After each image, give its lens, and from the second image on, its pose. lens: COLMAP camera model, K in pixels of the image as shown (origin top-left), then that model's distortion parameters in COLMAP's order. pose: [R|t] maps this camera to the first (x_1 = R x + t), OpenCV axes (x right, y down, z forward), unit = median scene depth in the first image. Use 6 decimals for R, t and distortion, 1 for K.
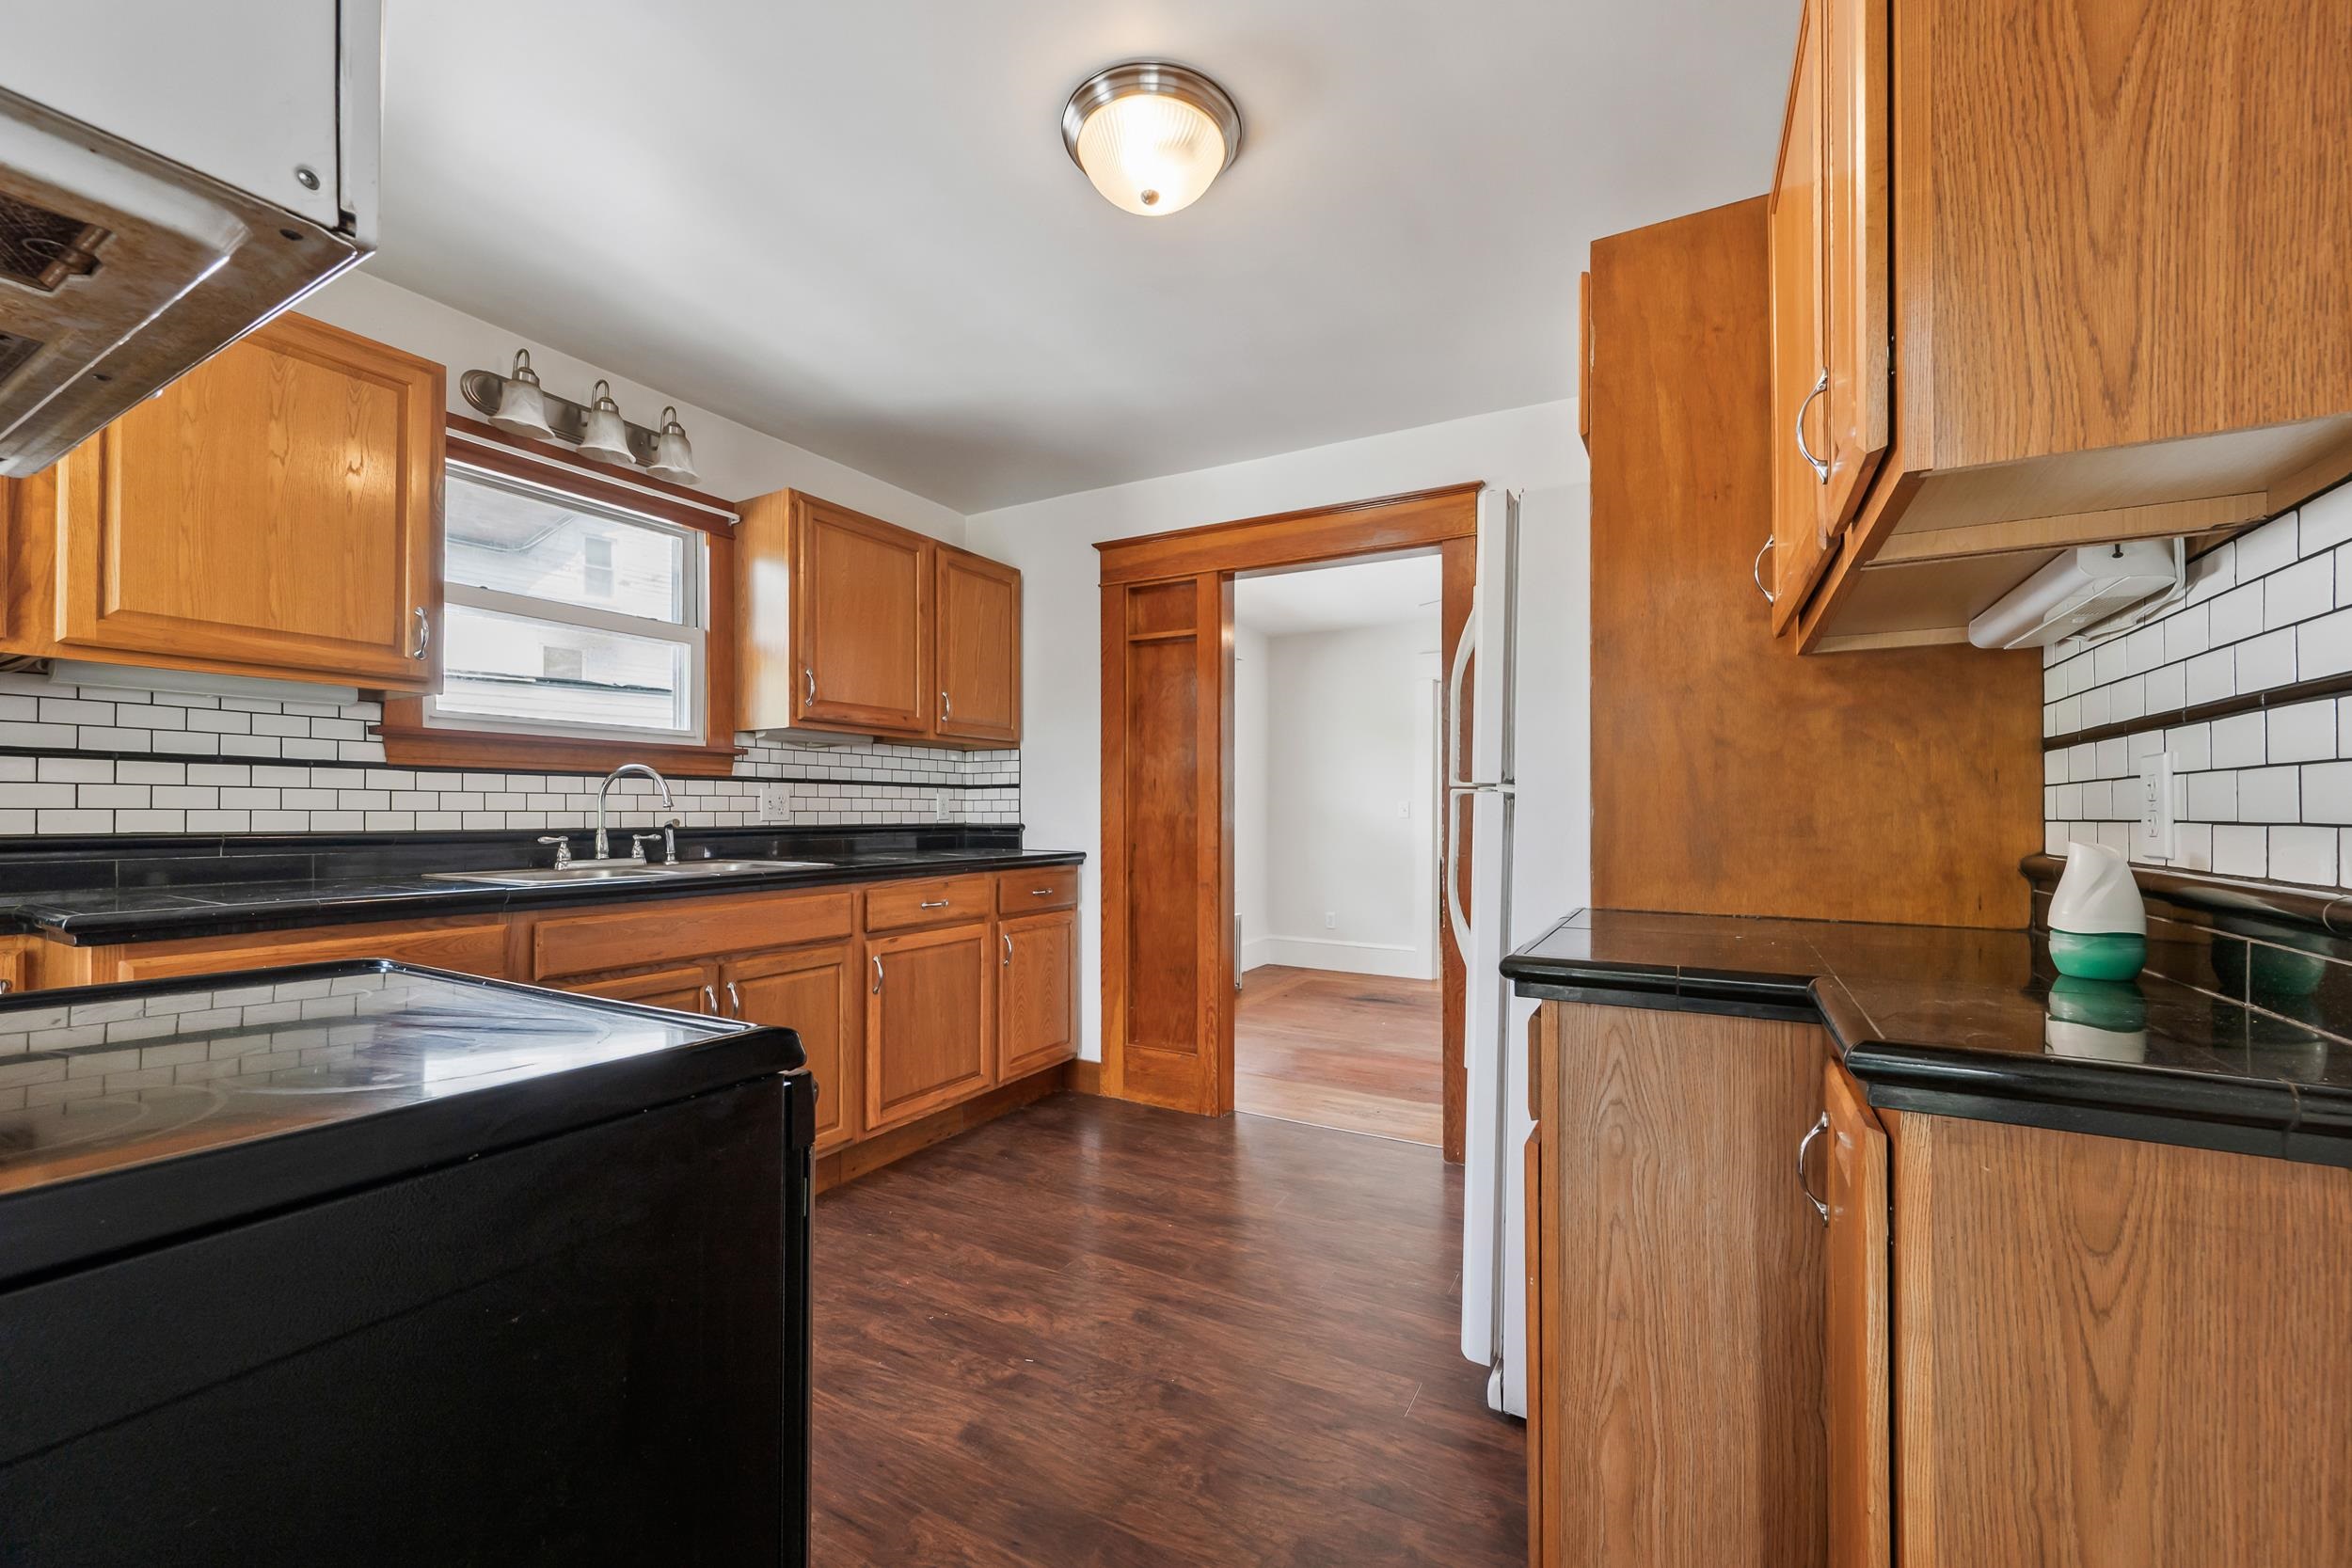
lens RADIAL K [[927.9, 0, 1183.2], [0, 927.9, 787.7], [0, 0, 1]] dist [0.000073, 0.000167]
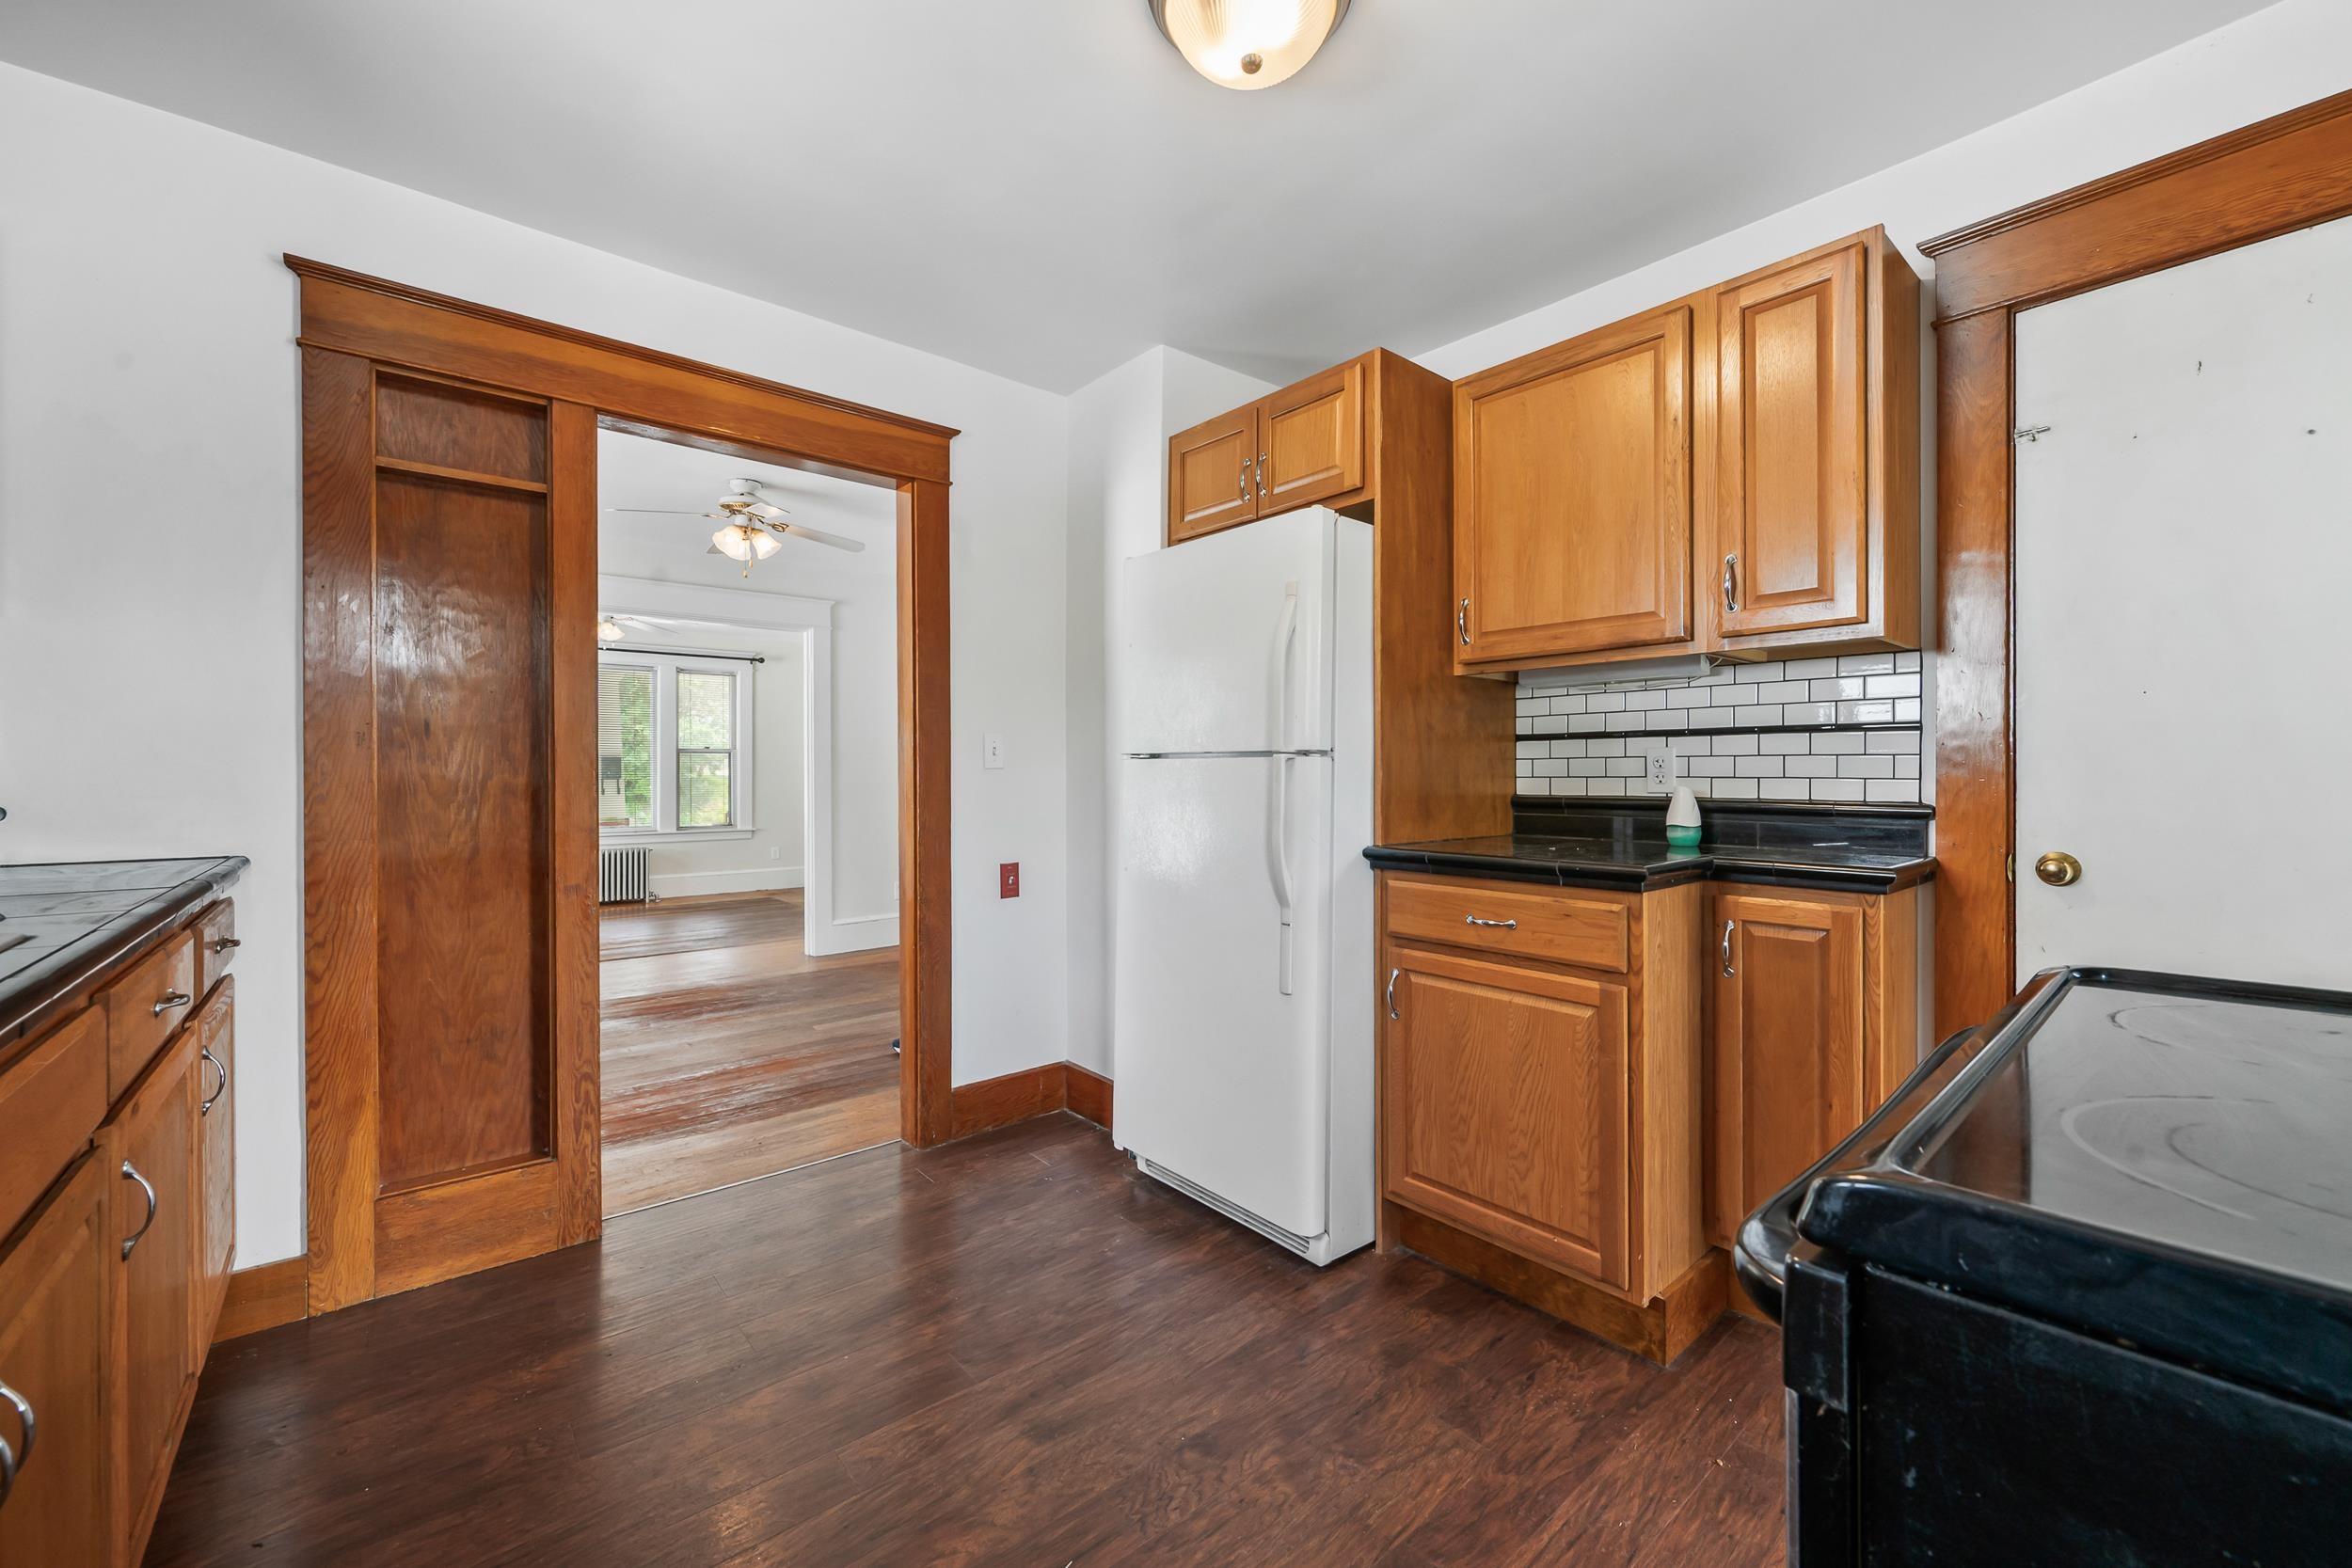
lens RADIAL K [[927.5, 0, 1182.3], [0, 927.5, 767.8], [0, 0, 1]] dist [-0.000121, 0.000306]
pose [[0.346780, 0.001152, 0.937946, -0.498254], [-0.021622, 0.999743, 0.006767, 0.007678], [-0.937697, -0.022627, 0.346716, 0.437122]]
